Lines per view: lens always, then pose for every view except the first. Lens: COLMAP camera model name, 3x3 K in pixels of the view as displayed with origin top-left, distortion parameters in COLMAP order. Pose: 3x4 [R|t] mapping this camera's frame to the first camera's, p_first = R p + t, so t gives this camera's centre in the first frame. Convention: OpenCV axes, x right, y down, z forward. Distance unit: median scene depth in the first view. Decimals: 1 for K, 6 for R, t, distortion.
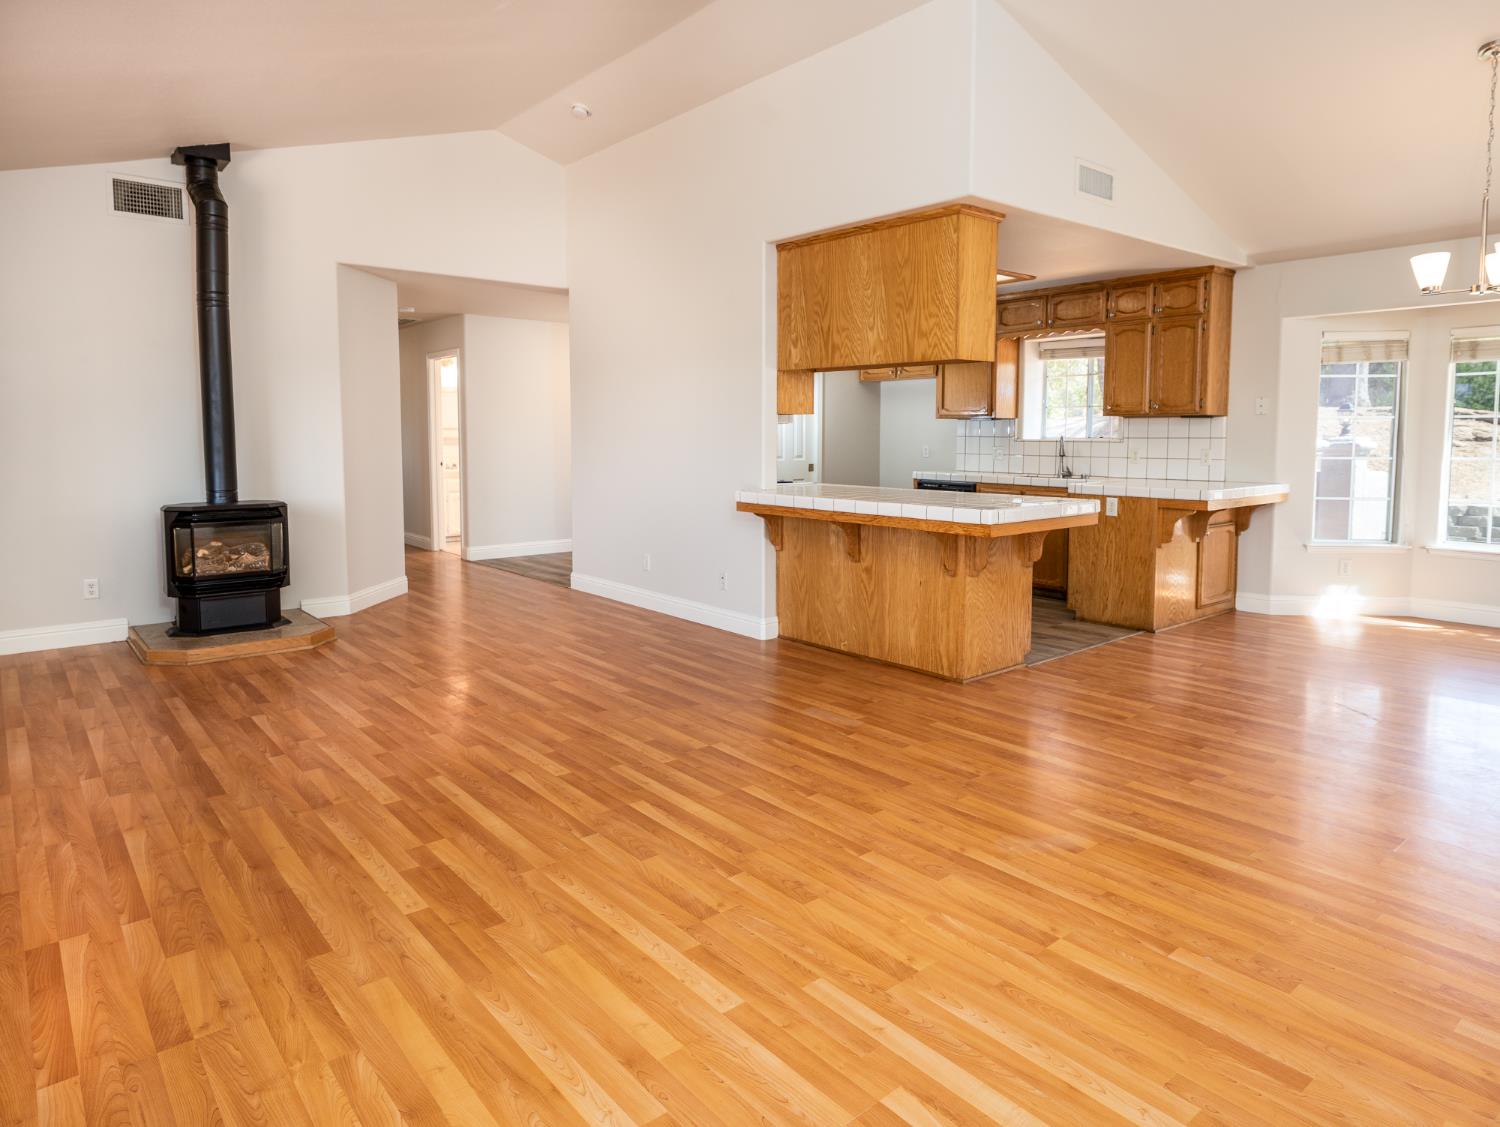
lens RADIAL K [[911.9, 0, 771.2], [0, 911.9, 501.9], [0, 0, 1]] dist [-0.001365, 0.001982]
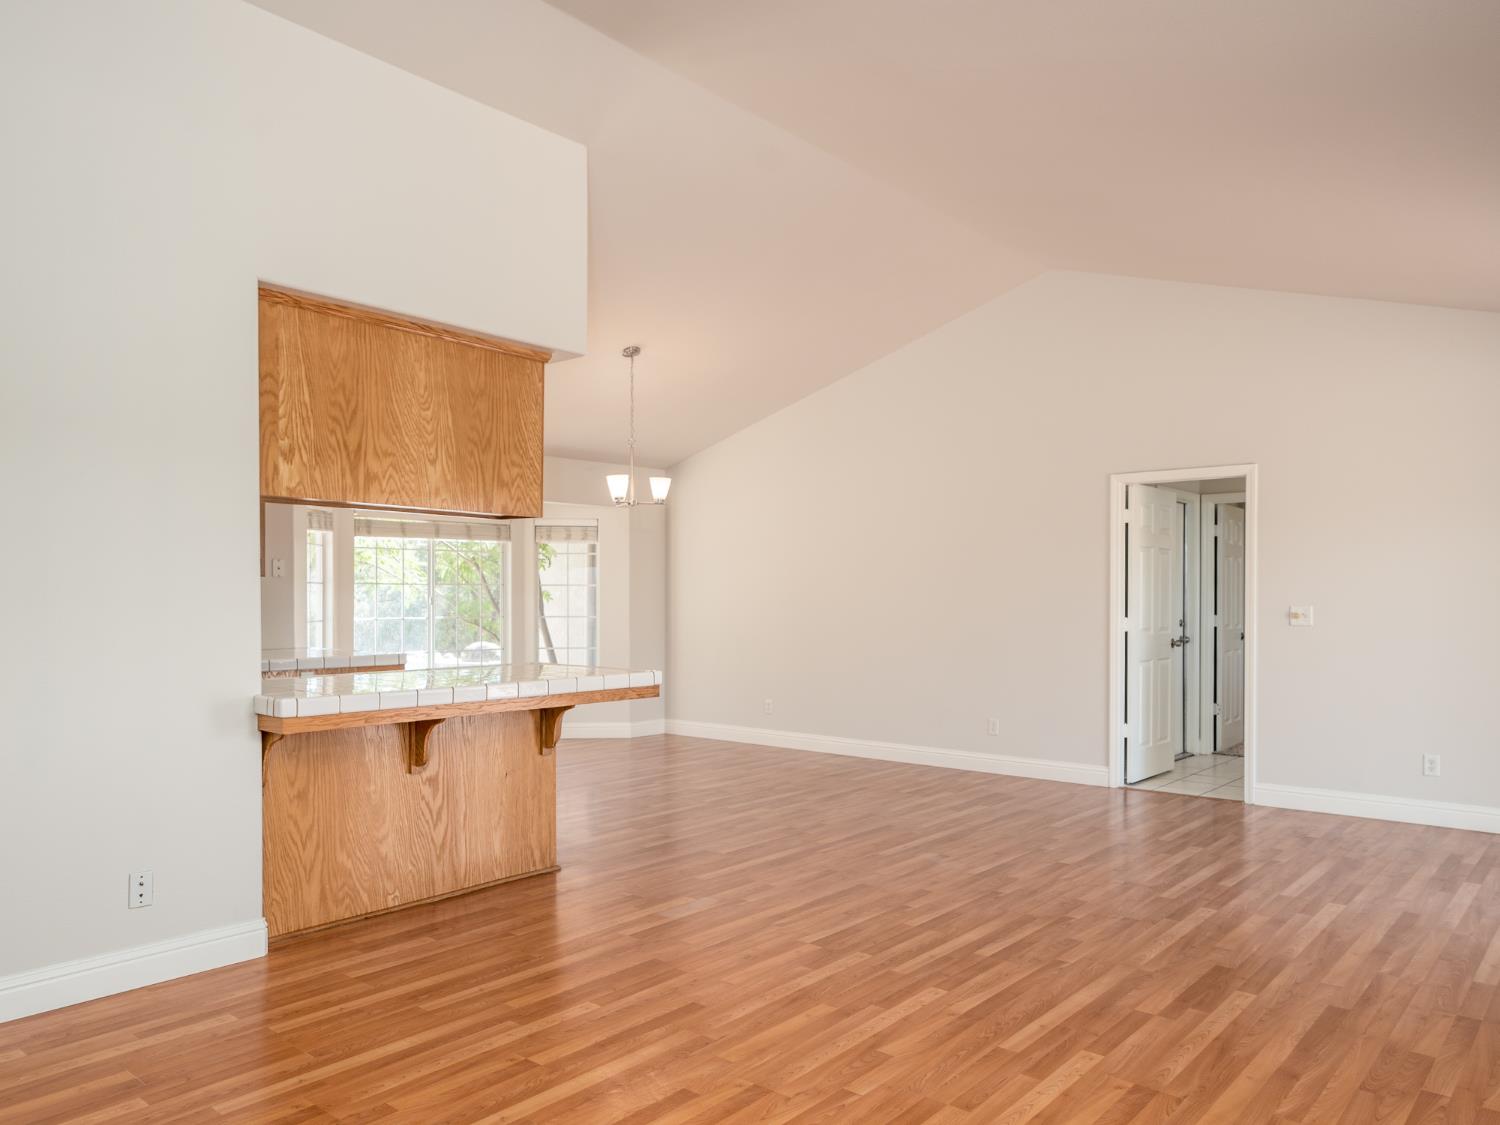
lens RADIAL K [[1054.9, 0, 749.7], [0, 1054.9, 606.7], [0, 0, 1]] dist [0.006030, -0.001779]
pose [[-0.148271, -0.013838, 0.988850, -1.176621], [0.072399, 0.997067, 0.024808, -0.104575], [-0.986293, 0.075270, -0.146834, 1.277834]]
